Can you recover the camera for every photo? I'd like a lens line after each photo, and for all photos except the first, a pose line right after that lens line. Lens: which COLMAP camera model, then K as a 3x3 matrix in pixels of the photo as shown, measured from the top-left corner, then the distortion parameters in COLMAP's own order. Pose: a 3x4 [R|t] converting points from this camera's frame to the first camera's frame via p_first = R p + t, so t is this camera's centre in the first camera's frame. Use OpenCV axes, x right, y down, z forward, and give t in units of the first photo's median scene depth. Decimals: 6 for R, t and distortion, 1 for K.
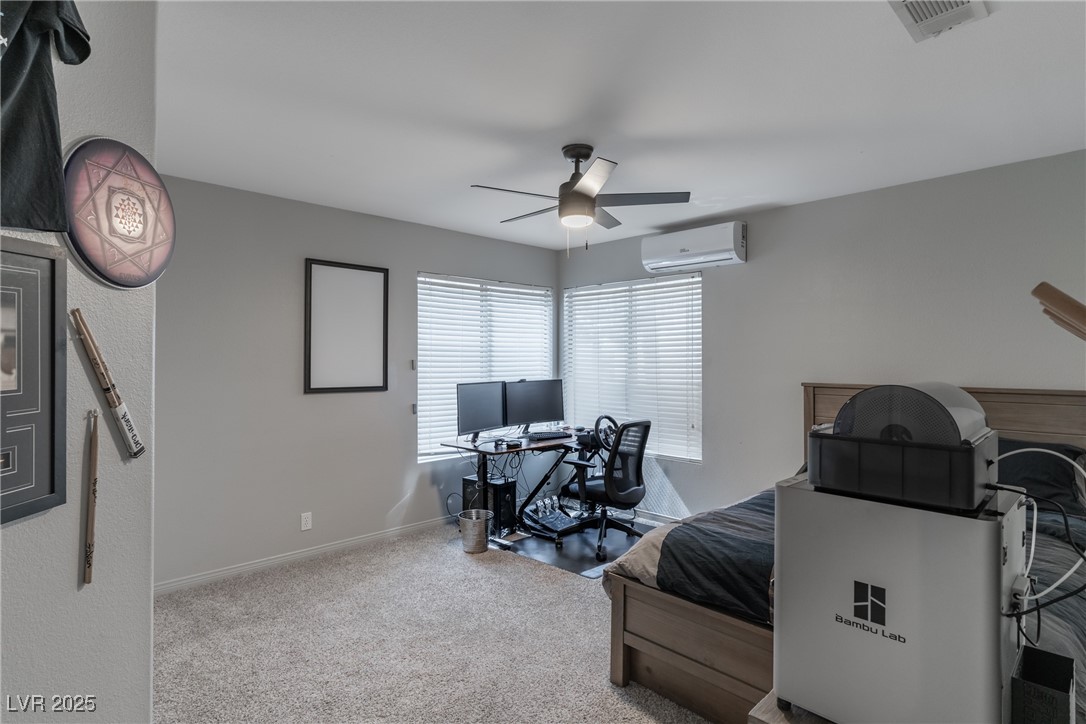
lens RADIAL K [[553.6, 0, 542.3], [0, 553.6, 365.0], [0, 0, 1]] dist [-0.007096, 0.004091]
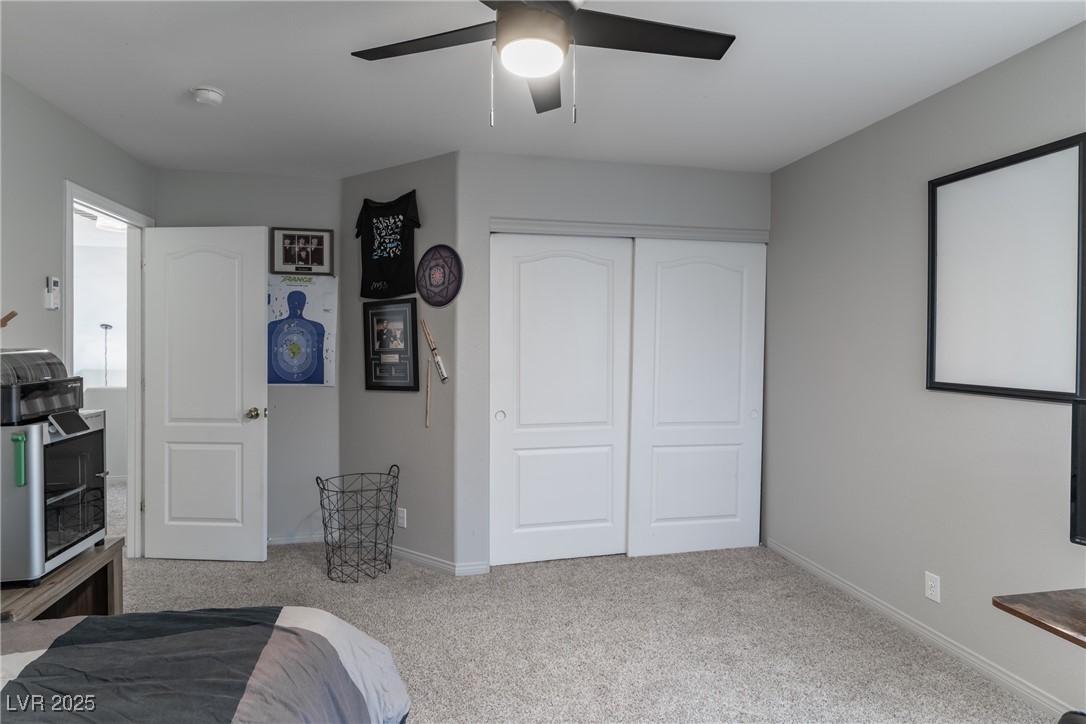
lens RADIAL K [[553.6, 0, 524.6], [0, 553.6, 335.5], [0, 0, 1]] dist [-0.007096, 0.004091]
pose [[-0.531451, 0.004292, -0.847078, 0.450573], [-0.003956, 0.999964, 0.007549, -0.017700], [0.847080, 0.007363, -0.531414, 1.124963]]
